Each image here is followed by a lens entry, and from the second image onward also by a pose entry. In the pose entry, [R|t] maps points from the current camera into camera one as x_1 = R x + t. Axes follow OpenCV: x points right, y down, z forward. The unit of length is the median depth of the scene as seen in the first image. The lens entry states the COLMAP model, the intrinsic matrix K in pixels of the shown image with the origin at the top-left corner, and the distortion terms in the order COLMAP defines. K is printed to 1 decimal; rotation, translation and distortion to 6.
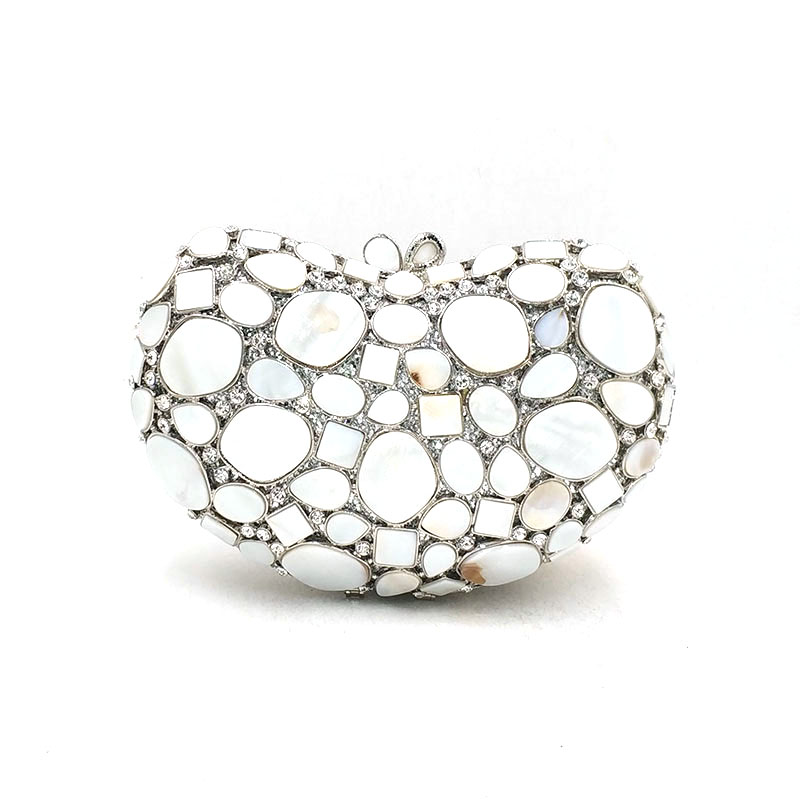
lens RADIAL K [[1008.2, 0, 291.4], [0, 1008.2, 327.4], [0, 0, 1]] dist [-0.003542, -0.040607]
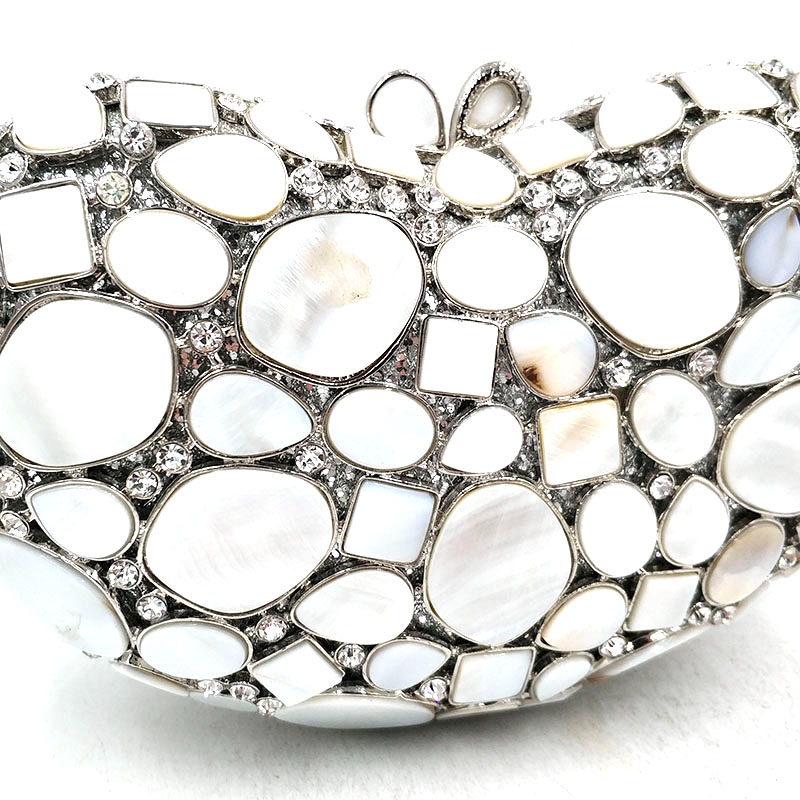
lens RADIAL K [[1008.2, 0, 291.4], [0, 1008.2, 327.4], [0, 0, 1]] dist [-0.003542, -0.040607]
pose [[0.966809, -0.124211, 0.223275, -0.097105], [0.070829, 0.969922, 0.232884, -0.095316], [-0.245486, -0.209340, 0.946527, 0.555029]]
